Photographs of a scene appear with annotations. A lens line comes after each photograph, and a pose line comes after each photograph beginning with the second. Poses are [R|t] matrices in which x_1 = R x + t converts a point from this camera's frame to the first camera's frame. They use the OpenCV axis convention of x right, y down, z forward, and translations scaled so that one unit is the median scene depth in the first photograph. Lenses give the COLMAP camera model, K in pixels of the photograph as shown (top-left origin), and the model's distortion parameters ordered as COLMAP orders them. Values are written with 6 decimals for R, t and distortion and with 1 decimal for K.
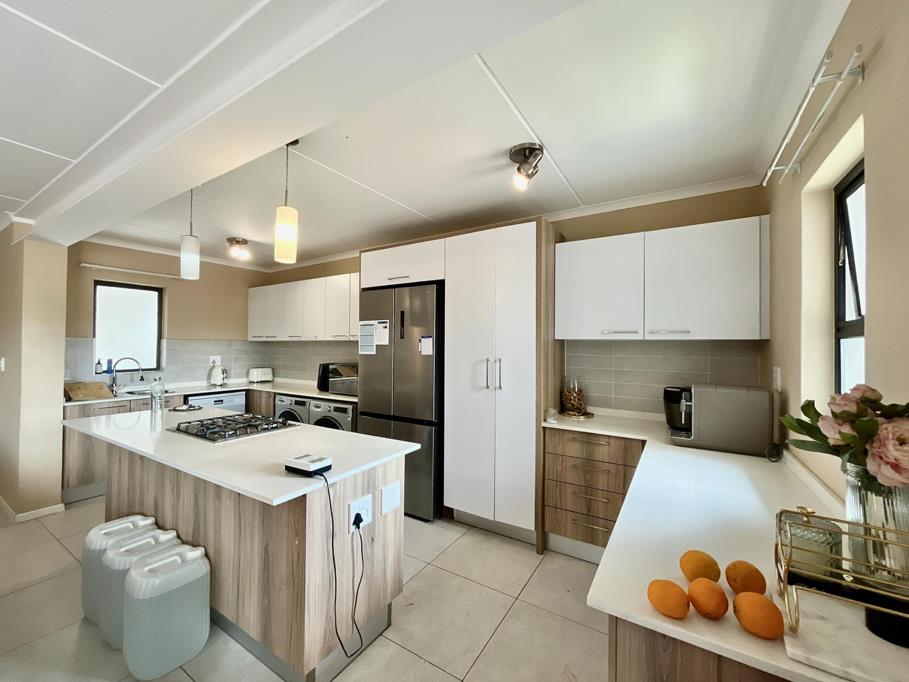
lens RADIAL K [[369.4, 0, 447.6], [0, 369.4, 335.5], [0, 0, 1]] dist [-0.001139, -0.000470]
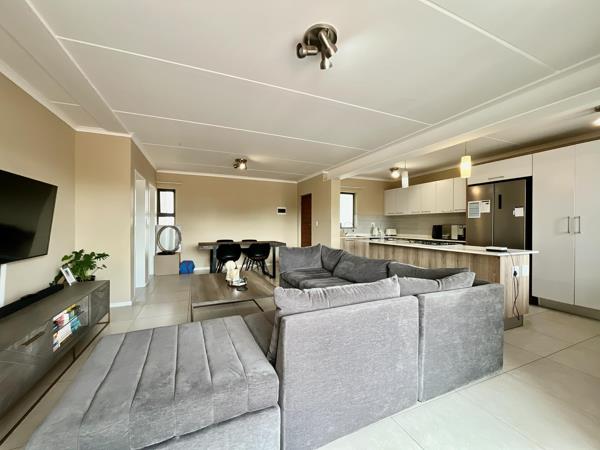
lens RADIAL K [[243.8, 0, 297.3], [0, 243.8, 223.5], [0, 0, 1]] dist [-0.001139, -0.000470]
pose [[0.822777, -0.004510, -0.568346, -0.248358], [0.016252, 0.999746, 0.015594, 0.043430], [0.568132, -0.022067, 0.822642, -0.602487]]
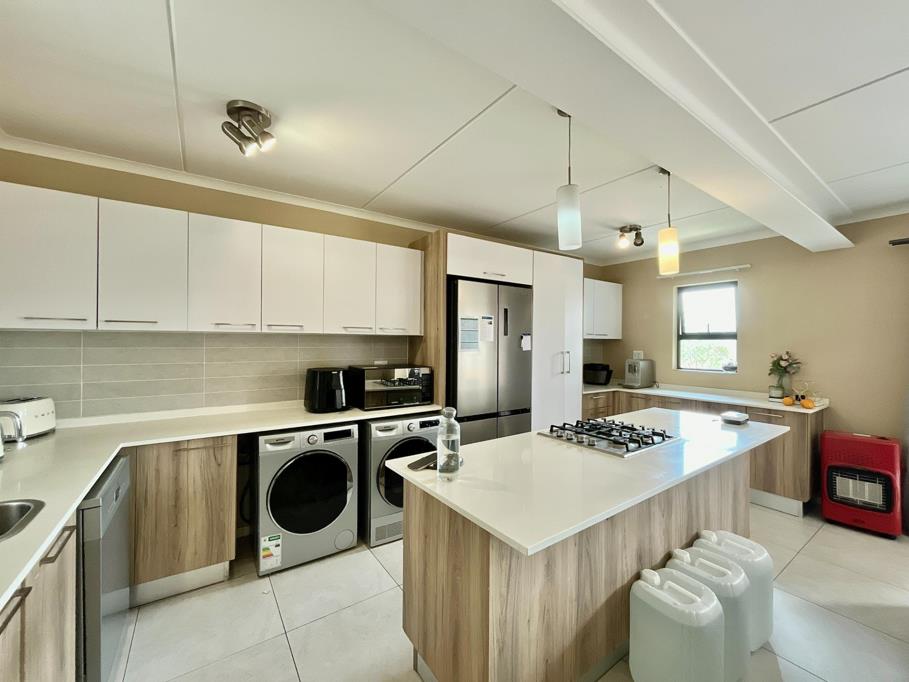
lens RADIAL K [[369.4, 0, 454.7], [0, 369.4, 338.6], [0, 0, 1]] dist [-0.001139, -0.000470]
pose [[0.384734, 0.004140, 0.923018, -1.020590], [-0.029317, 0.999540, 0.007737, 0.012235], [-0.922562, -0.030037, 0.384678, 0.668061]]
